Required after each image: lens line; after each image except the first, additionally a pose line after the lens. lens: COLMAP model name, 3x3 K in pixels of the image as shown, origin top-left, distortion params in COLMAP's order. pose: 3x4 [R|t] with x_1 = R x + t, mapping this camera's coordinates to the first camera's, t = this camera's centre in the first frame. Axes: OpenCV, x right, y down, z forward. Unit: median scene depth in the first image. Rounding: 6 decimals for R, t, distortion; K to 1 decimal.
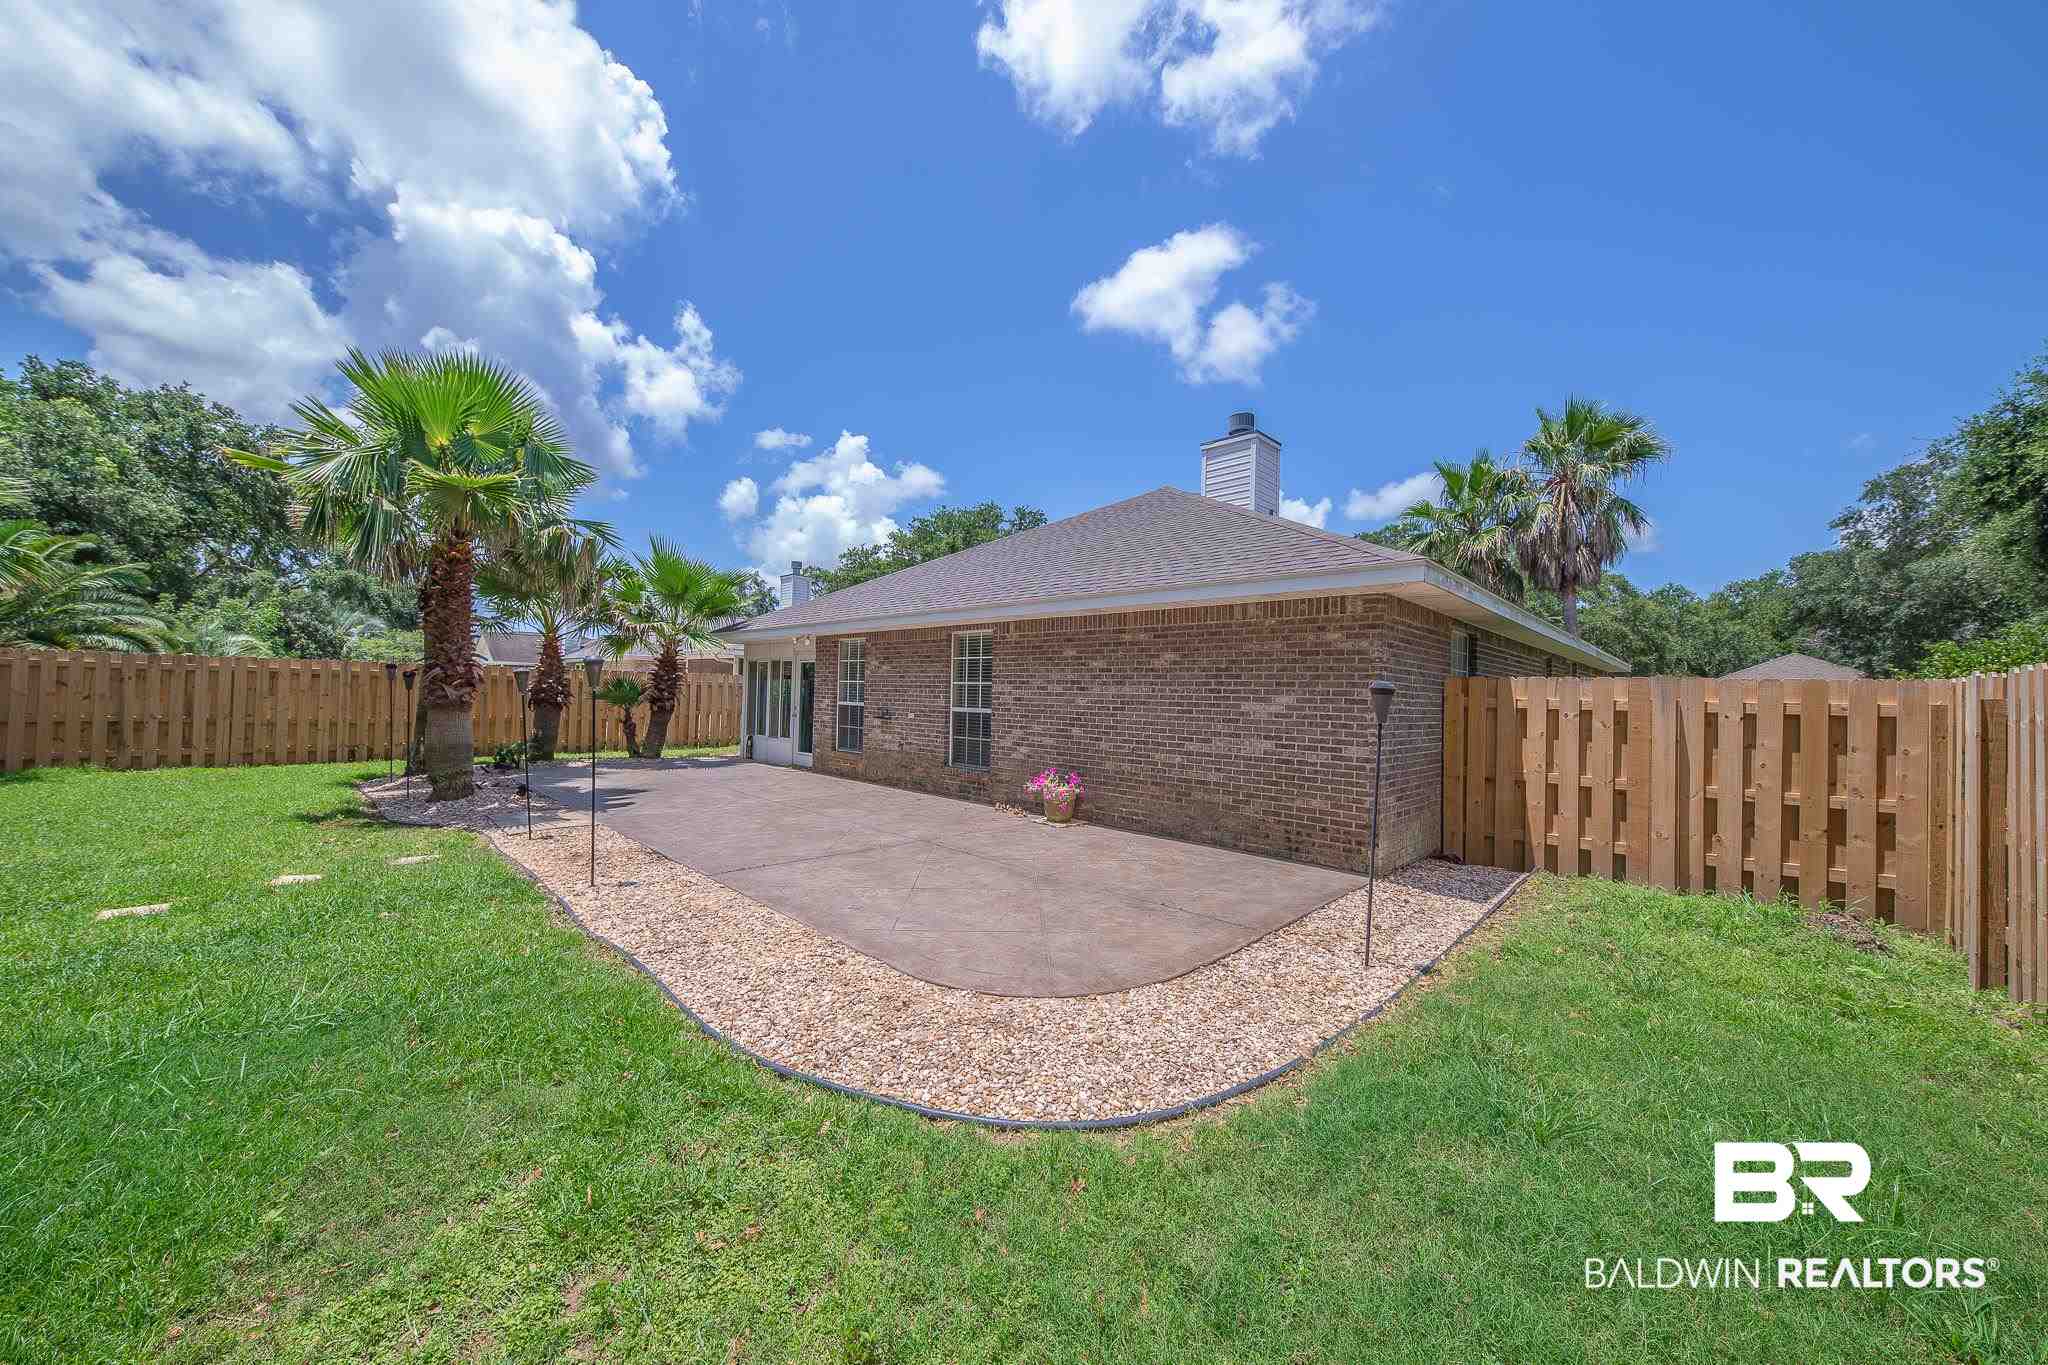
lens RADIAL K [[704.7, 0, 1018.8], [0, 704.7, 685.3], [0, 0, 1]] dist [0.007874, -0.004961]
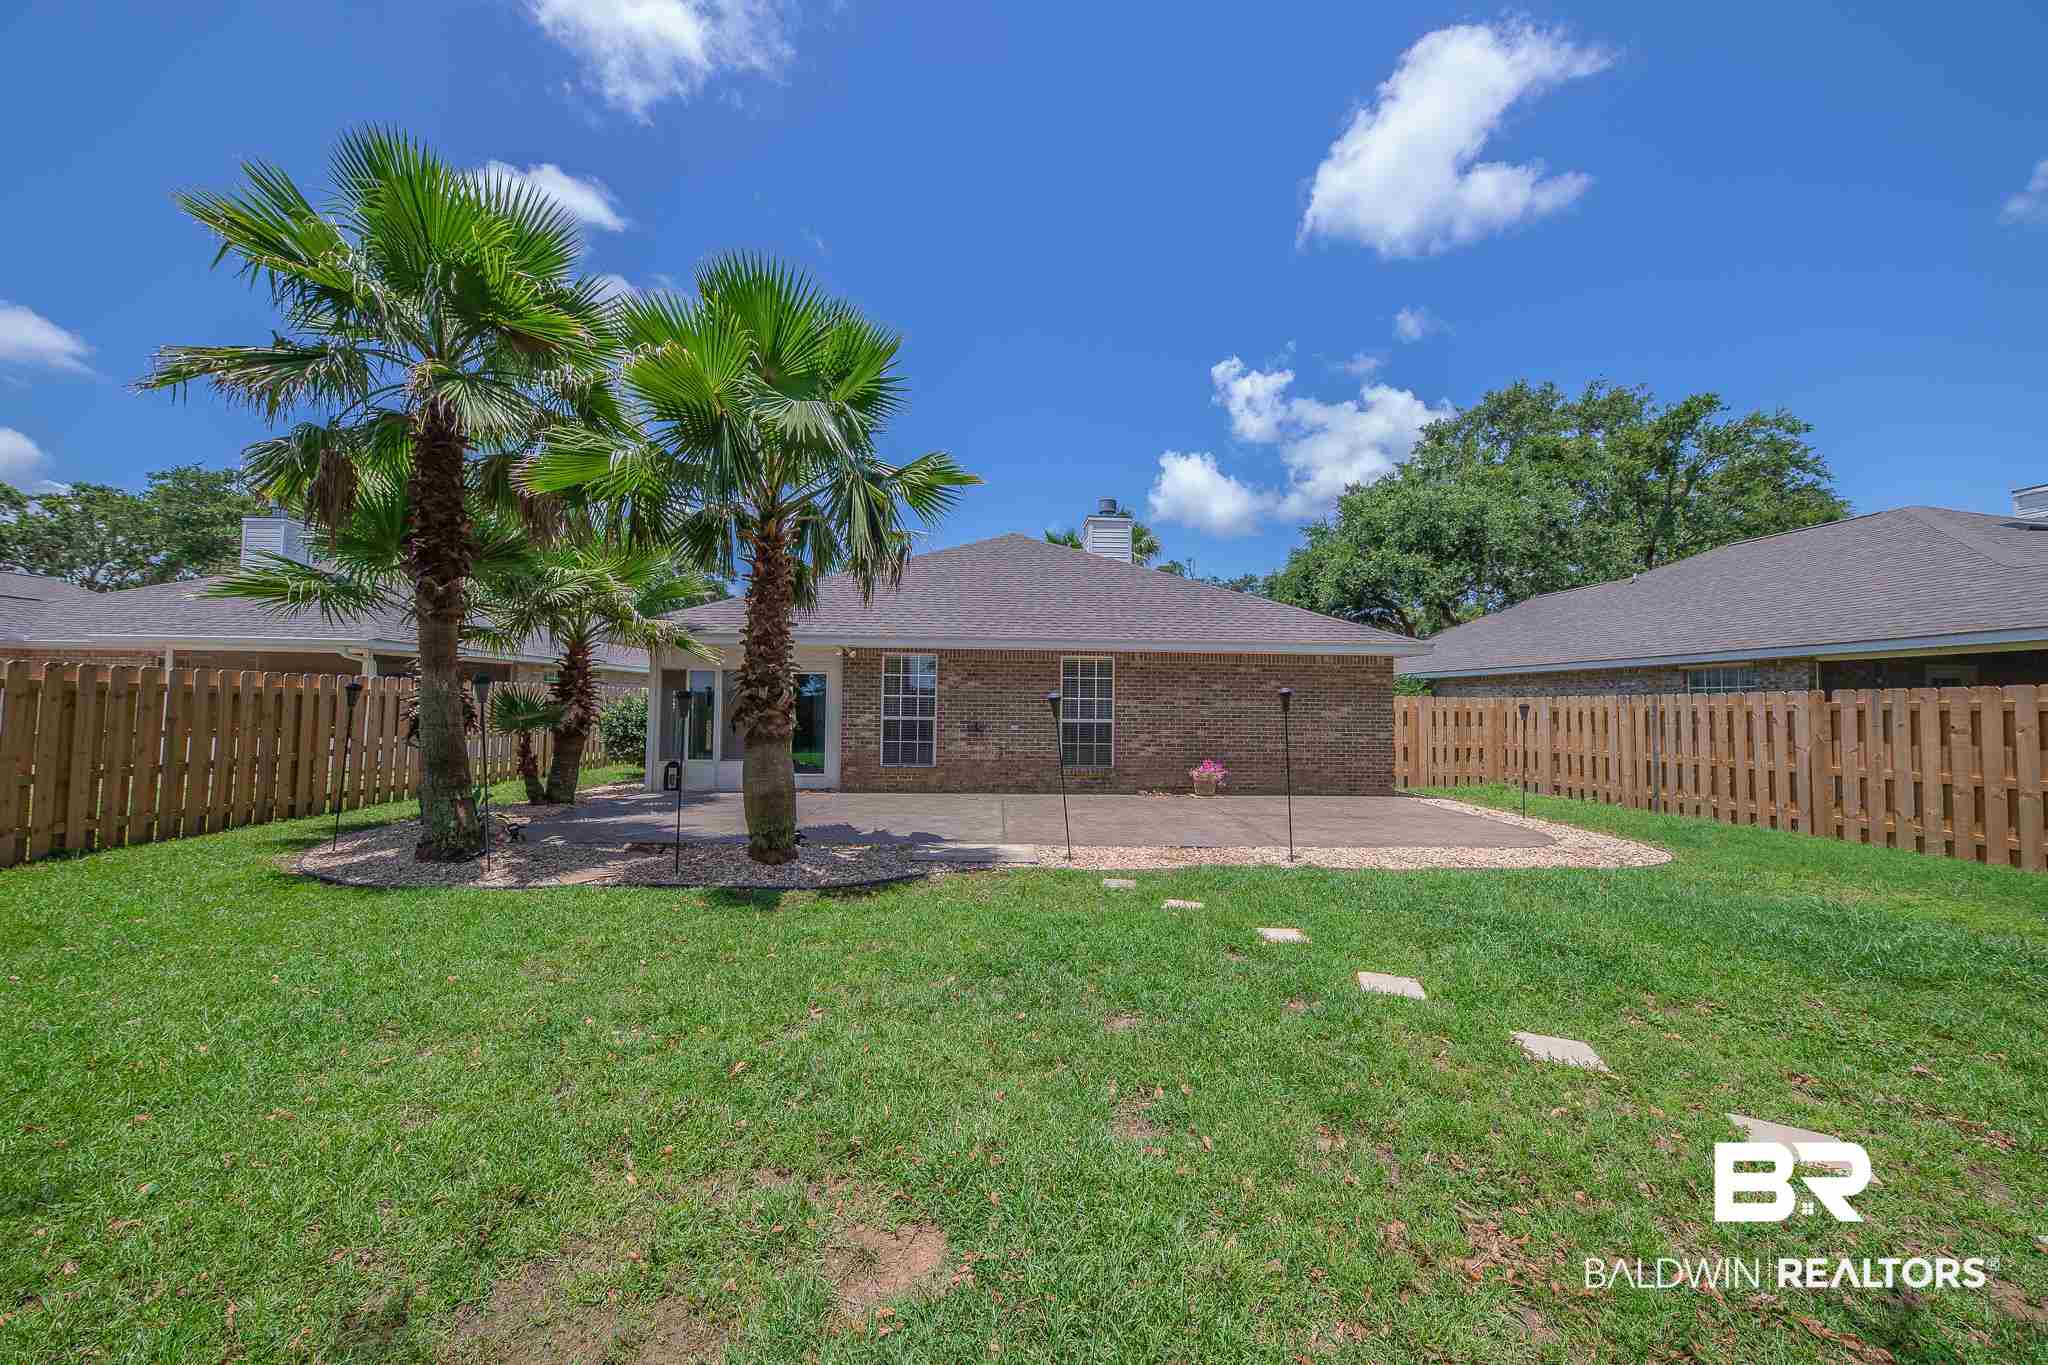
lens RADIAL K [[704.7, 0, 1011.0], [0, 704.7, 680.4], [0, 0, 1]] dist [0.007874, -0.004961]
pose [[0.685317, 0.007143, 0.728210, -1.078067], [-0.002643, 0.999970, -0.007322, -0.026398], [-0.728240, 0.003093, 0.685315, 0.255768]]
